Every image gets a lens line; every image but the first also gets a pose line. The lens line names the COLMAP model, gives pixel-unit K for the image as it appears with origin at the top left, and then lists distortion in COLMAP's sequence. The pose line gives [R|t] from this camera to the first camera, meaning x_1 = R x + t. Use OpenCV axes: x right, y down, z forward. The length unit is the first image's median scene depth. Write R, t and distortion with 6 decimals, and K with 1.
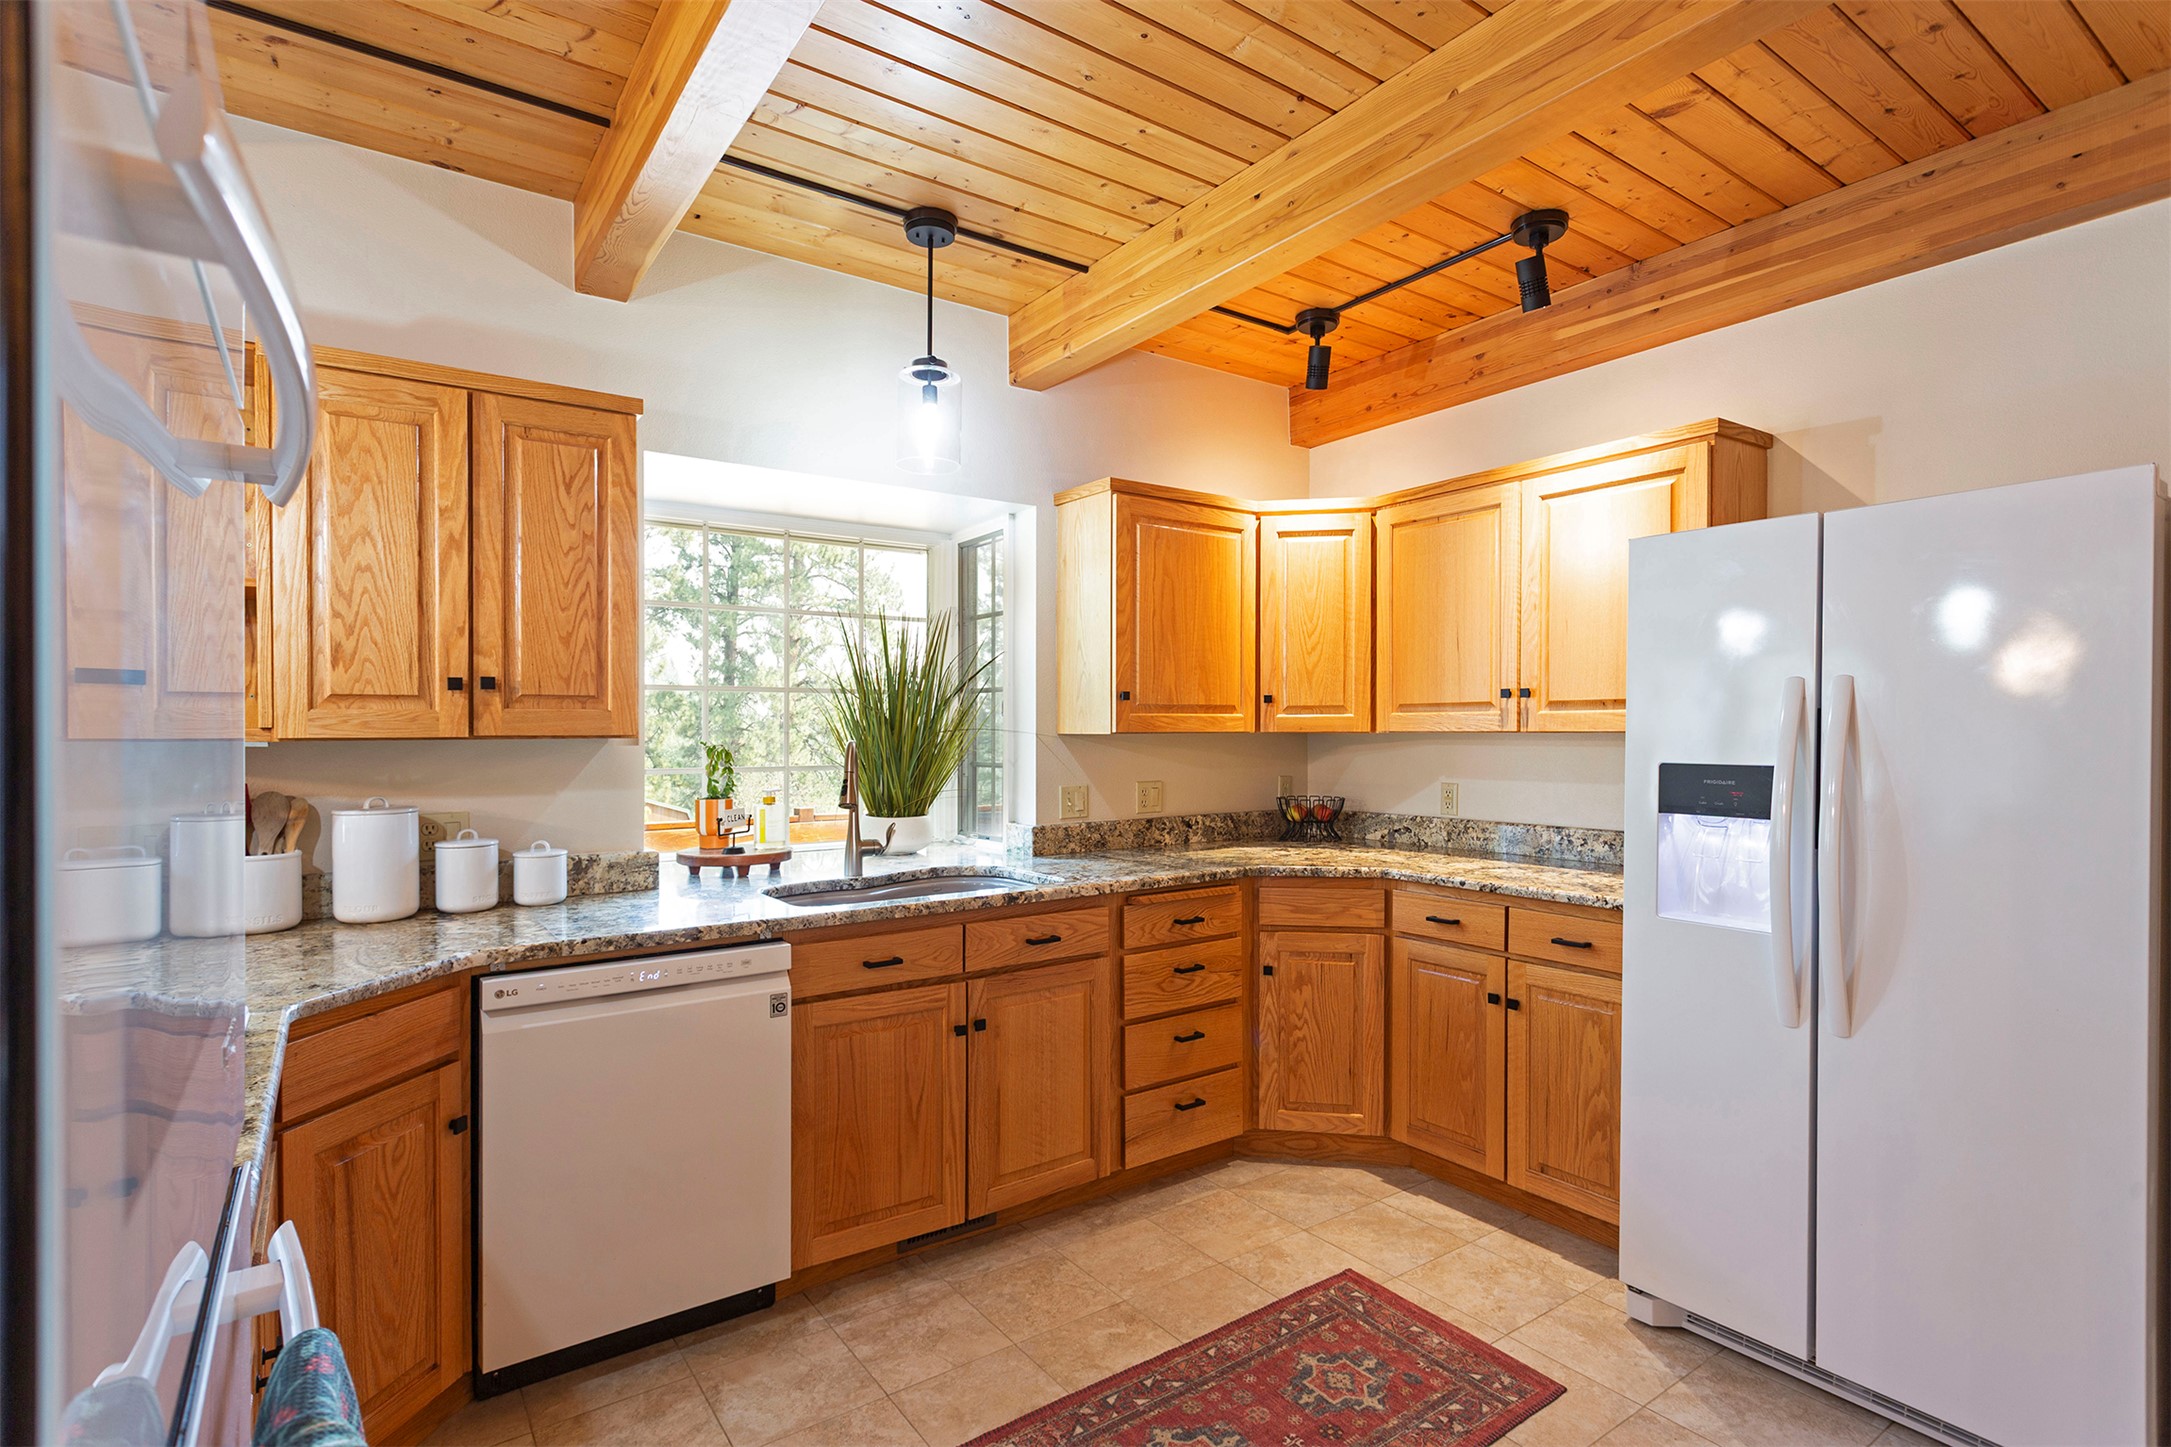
lens RADIAL K [[1020.7, 0, 1094.6], [0, 1020.7, 743.4], [0, 0, 1]] dist [-0.000025, -0.000181]
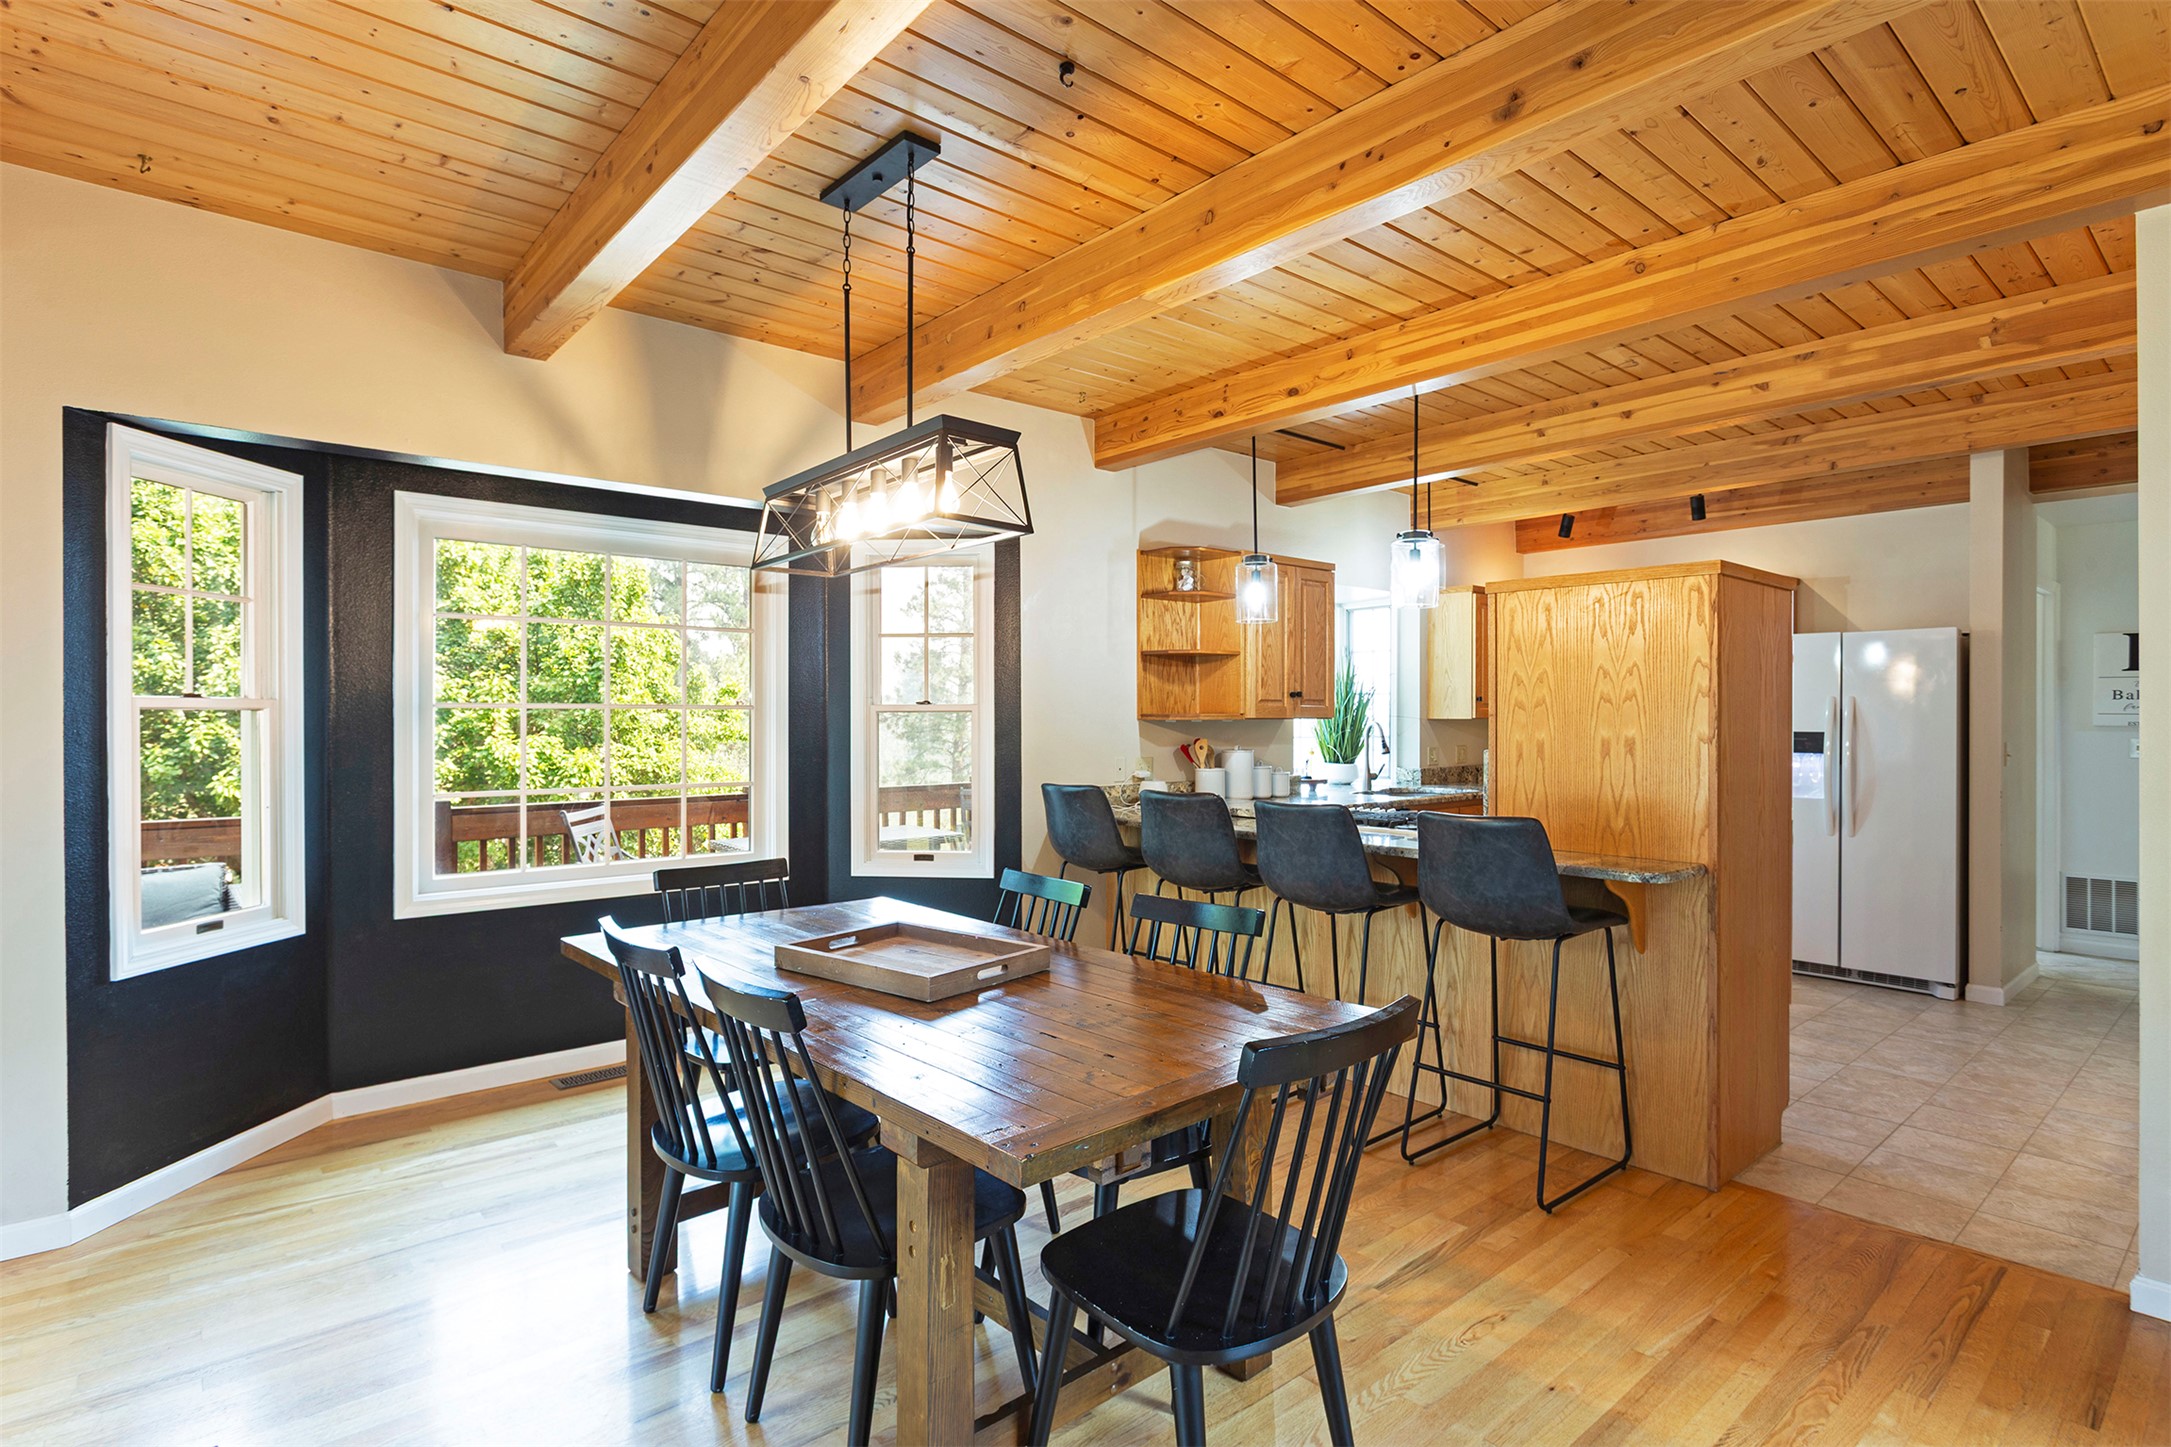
lens RADIAL K [[1095.4, 0, 1075.0], [0, 1095.4, 713.0], [0, 0, 1]] dist [-0.006896, 0.000711]
pose [[0.994602, 0.004971, 0.103640, -0.958102], [-0.003692, 0.999915, -0.012529, 0.008699], [-0.103693, 0.012078, 0.994536, -0.983504]]
